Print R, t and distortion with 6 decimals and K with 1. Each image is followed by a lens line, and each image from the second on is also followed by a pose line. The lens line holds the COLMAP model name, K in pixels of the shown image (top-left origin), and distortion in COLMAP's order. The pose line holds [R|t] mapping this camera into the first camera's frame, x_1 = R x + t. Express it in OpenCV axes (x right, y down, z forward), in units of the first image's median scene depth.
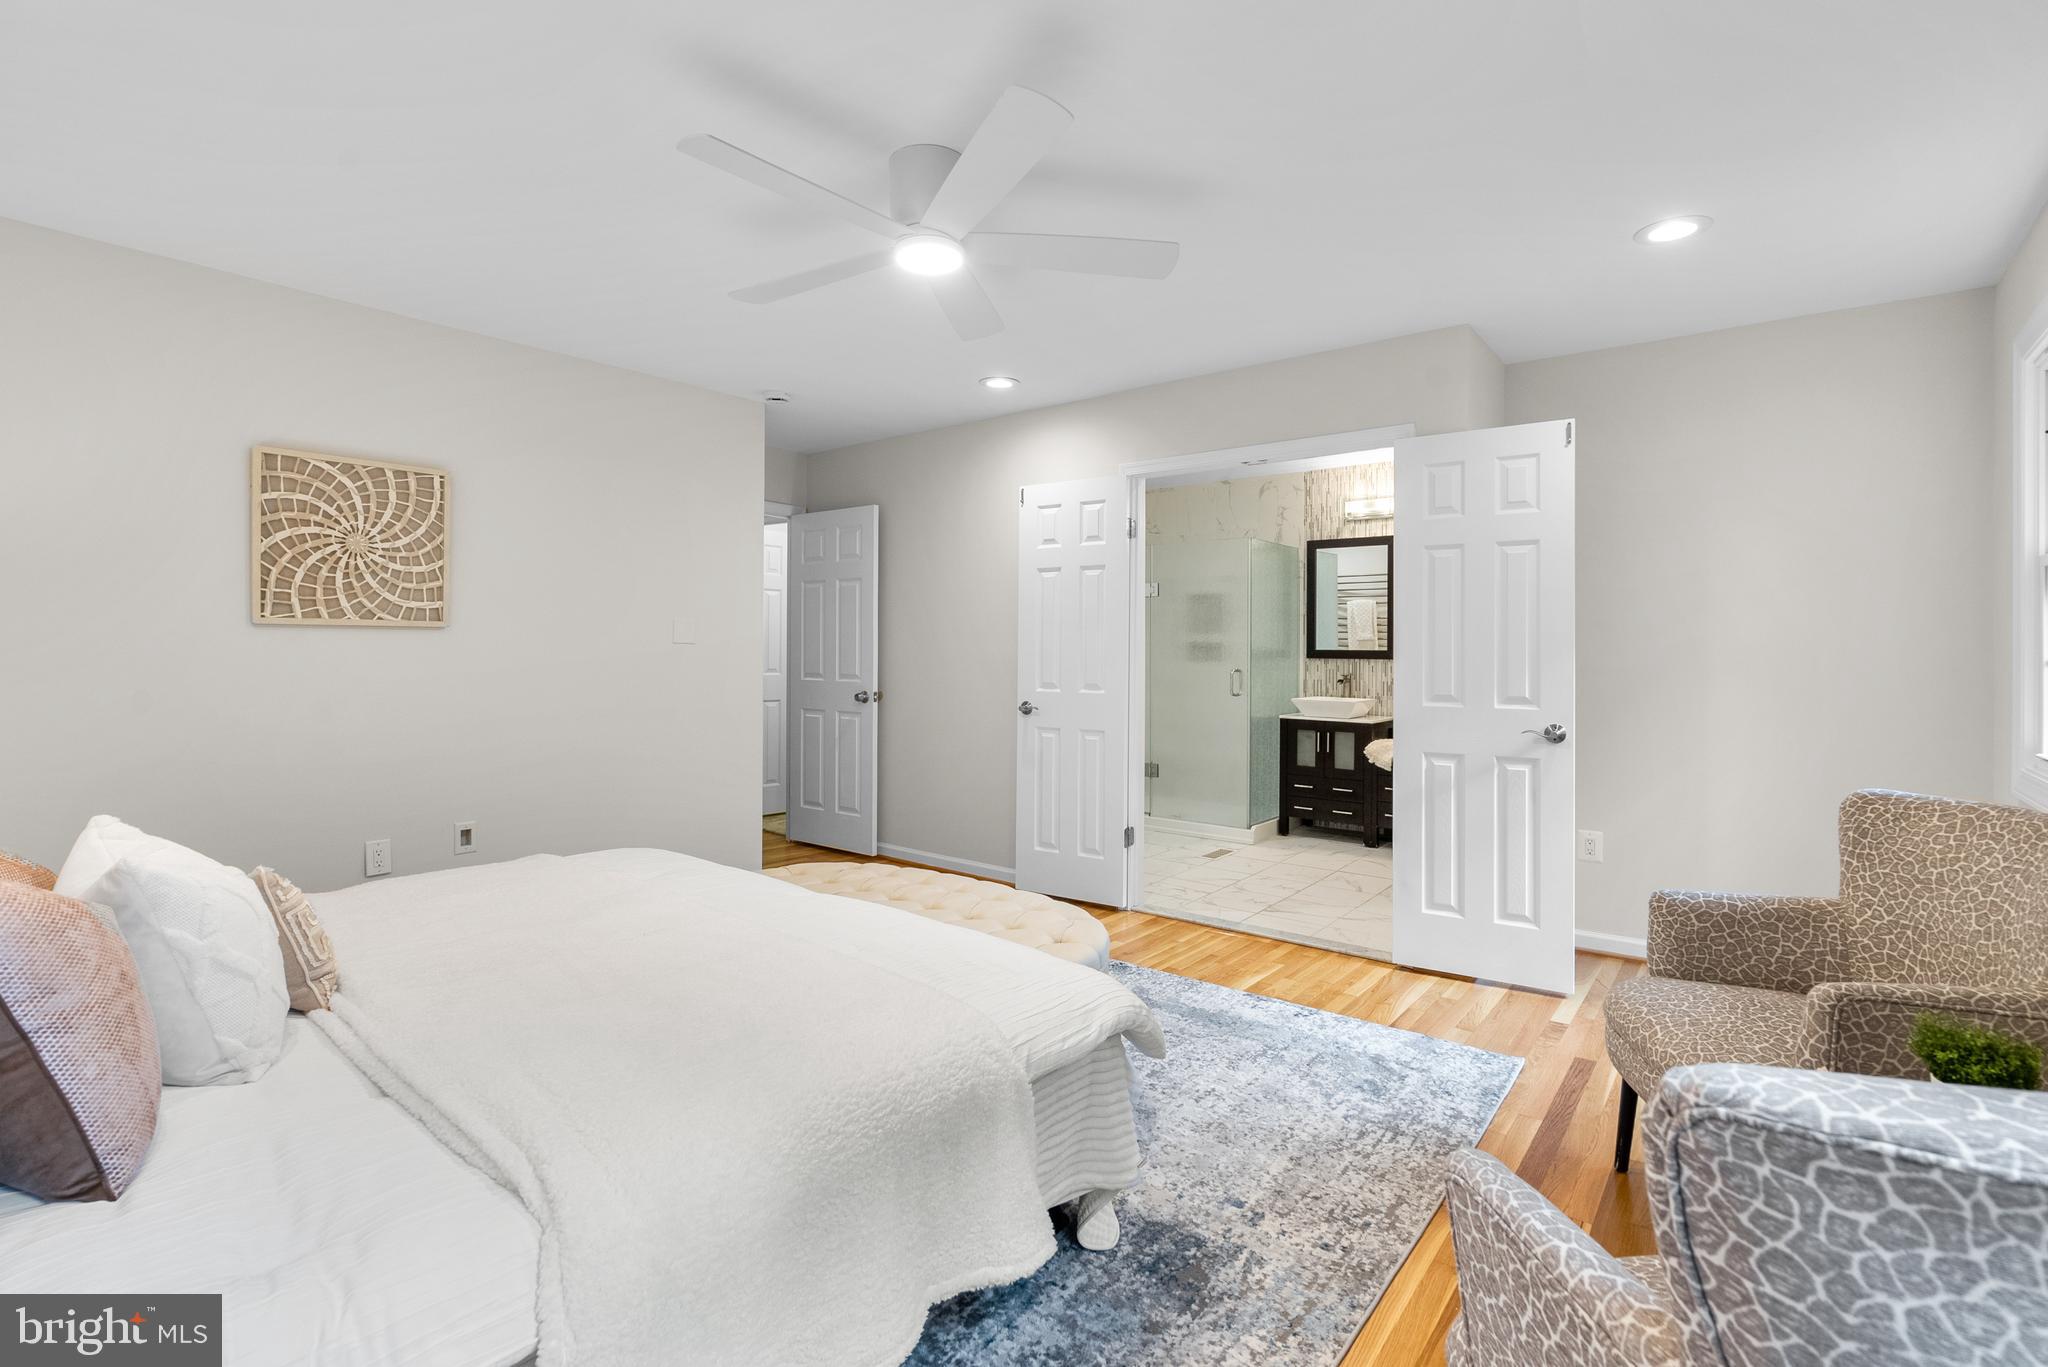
lens RADIAL K [[946.3, 0, 1019.6], [0, 946.3, 666.0], [0, 0, 1]] dist [-0.000986, -0.000096]
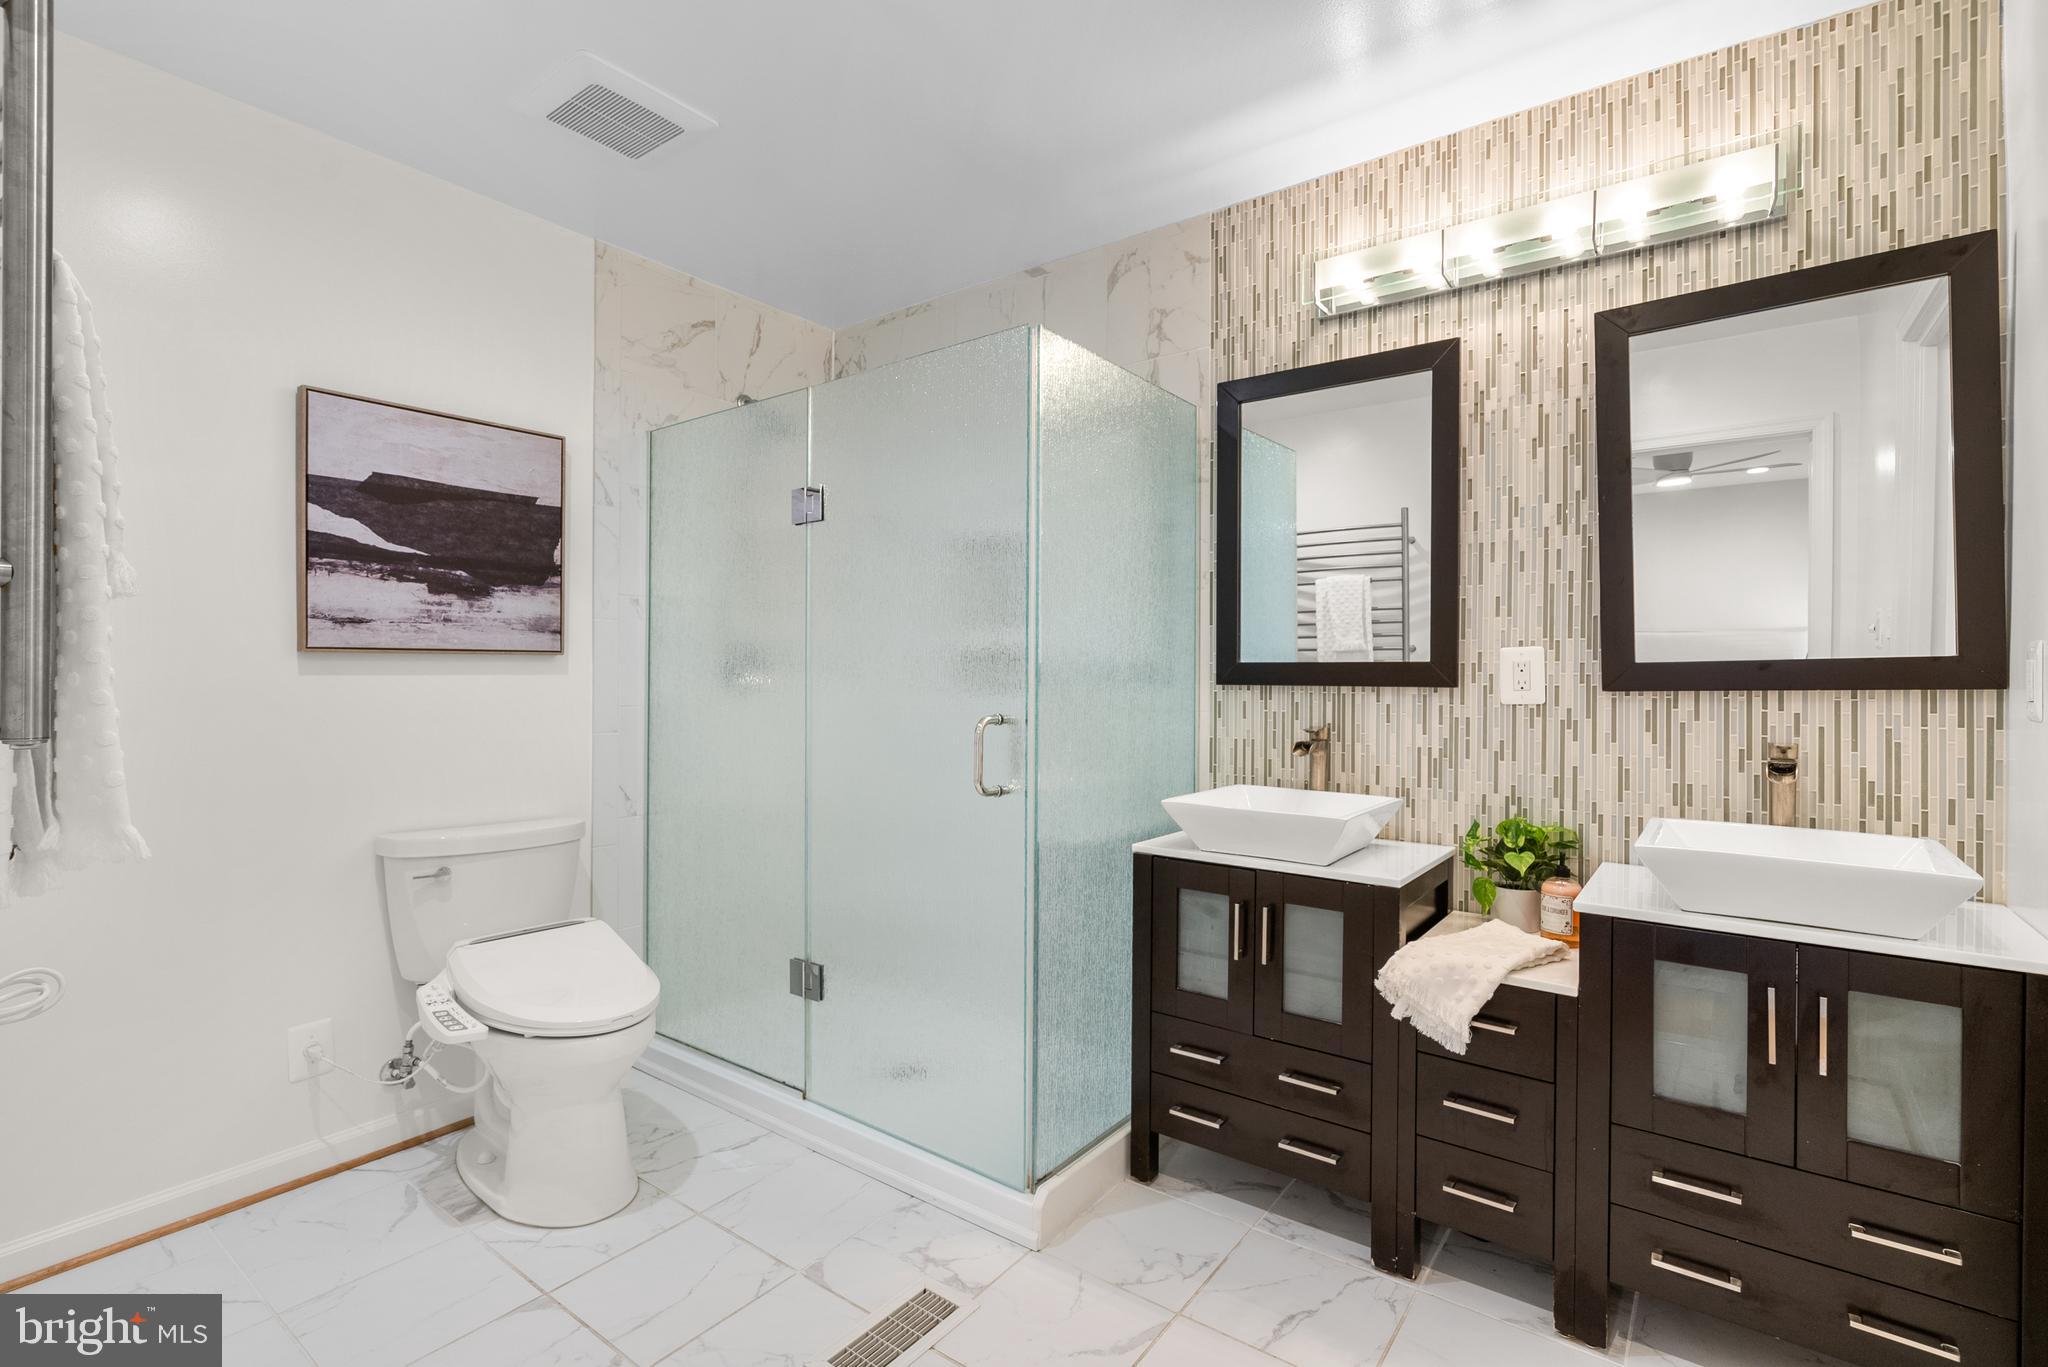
lens RADIAL K [[932.3, 0, 1018.4], [0, 932.3, 676.4], [0, 0, 1]] dist [-0.004137, -0.000087]
pose [[0.999577, 0.005247, 0.028617, 0.217721], [-0.004843, 0.999888, -0.014165, -0.005583], [-0.028688, 0.014020, 0.999490, 0.638820]]
